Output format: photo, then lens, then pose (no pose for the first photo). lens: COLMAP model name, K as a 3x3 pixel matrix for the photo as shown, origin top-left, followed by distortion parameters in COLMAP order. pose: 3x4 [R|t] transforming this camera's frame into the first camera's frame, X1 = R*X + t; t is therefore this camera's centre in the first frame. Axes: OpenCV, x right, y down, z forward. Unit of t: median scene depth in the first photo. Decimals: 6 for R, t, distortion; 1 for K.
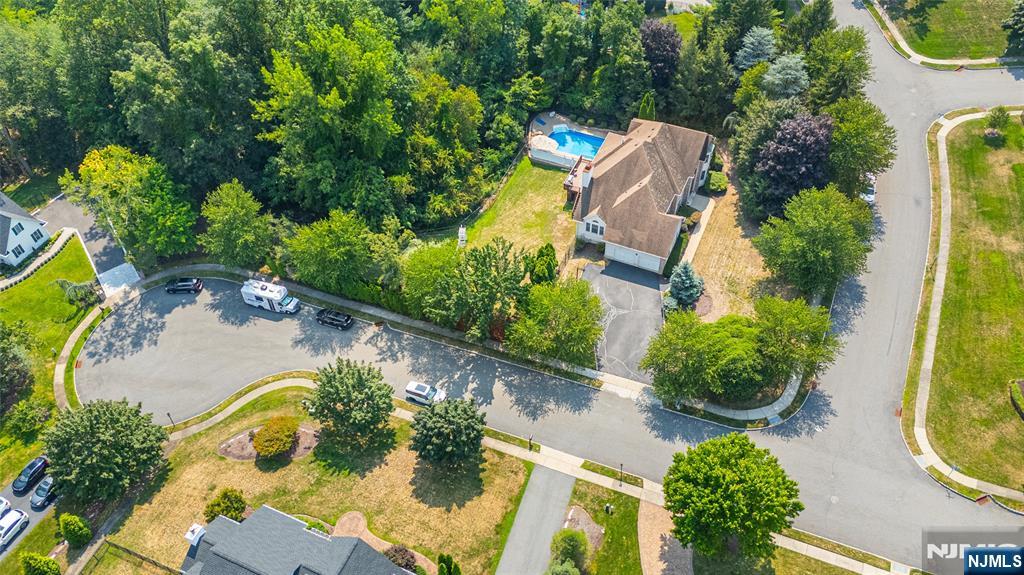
lens RADIAL K [[805.0, 0, 520.6], [0, 805.0, 284.4], [0, 0, 1]] dist [0.117035, -0.146223]
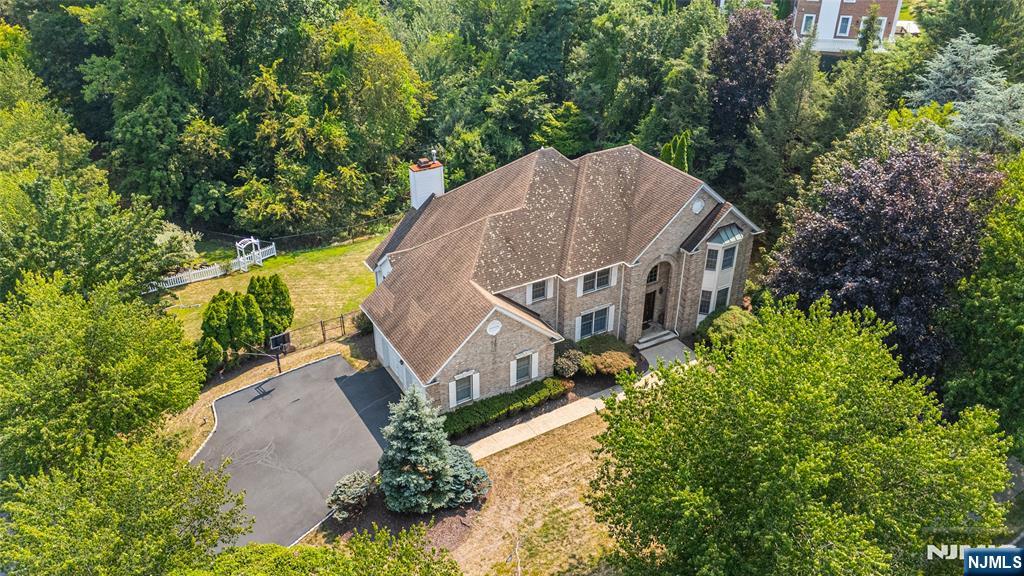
lens RADIAL K [[805.0, 0, 520.6], [0, 805.0, 284.9], [0, 0, 1]] dist [0.117035, -0.146223]
pose [[0.813679, 0.308684, -0.492585, 0.371248], [-0.443264, 0.877679, -0.182201, -0.022498], [0.376089, 0.366598, 0.850978, 0.628442]]
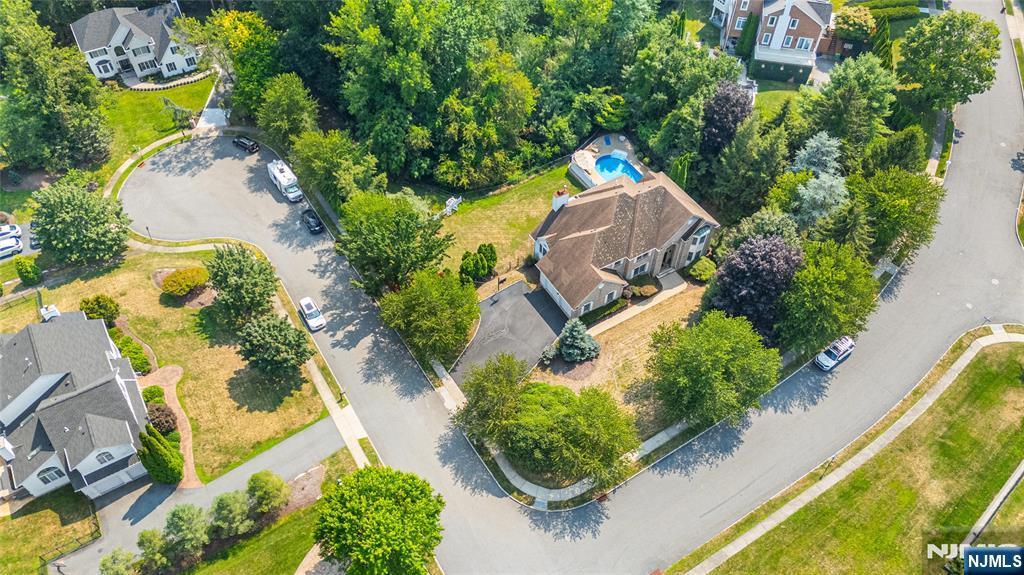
lens RADIAL K [[769.0, 0, 512.0], [0, 769.0, 287.5], [0, 0, 1]] dist [0.109654, -0.116217]
pose [[0.818530, 0.457540, -0.347371, 0.400970], [-0.442575, 0.887769, 0.126462, -0.131146], [0.366246, 0.050225, 0.929161, 0.111973]]
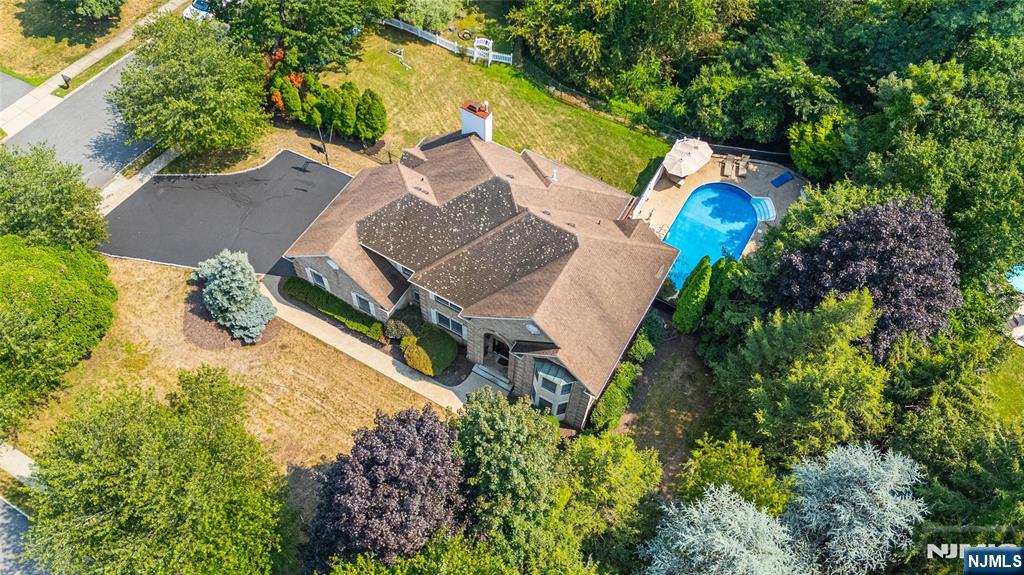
lens RADIAL K [[769.0, 0, 512.0], [0, 769.0, 287.5], [0, 0, 1]] dist [0.109654, -0.116217]
pose [[-0.105567, 0.857297, -0.503882, 0.405936], [-0.764178, 0.254298, 0.592759, -0.406766], [0.636307, 0.447631, 0.628283, 0.742907]]
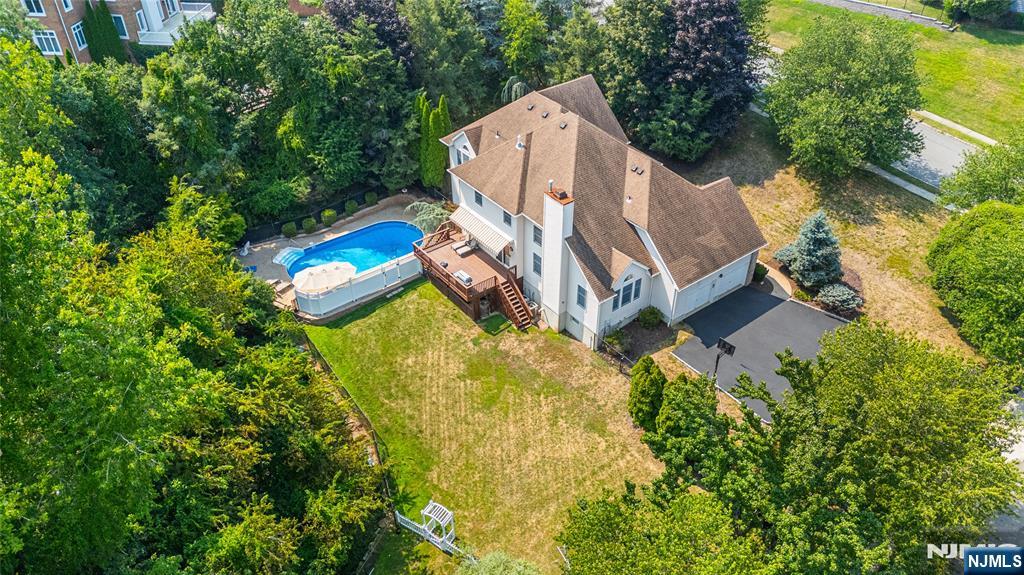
lens RADIAL K [[769.0, 0, 512.0], [0, 769.0, 287.5], [0, 0, 1]] dist [0.109654, -0.116217]
pose [[0.504853, -0.533948, 0.678250, -0.255772], [0.649637, 0.752422, 0.108784, -0.166326], [-0.568415, 0.385696, 0.726734, 0.681542]]
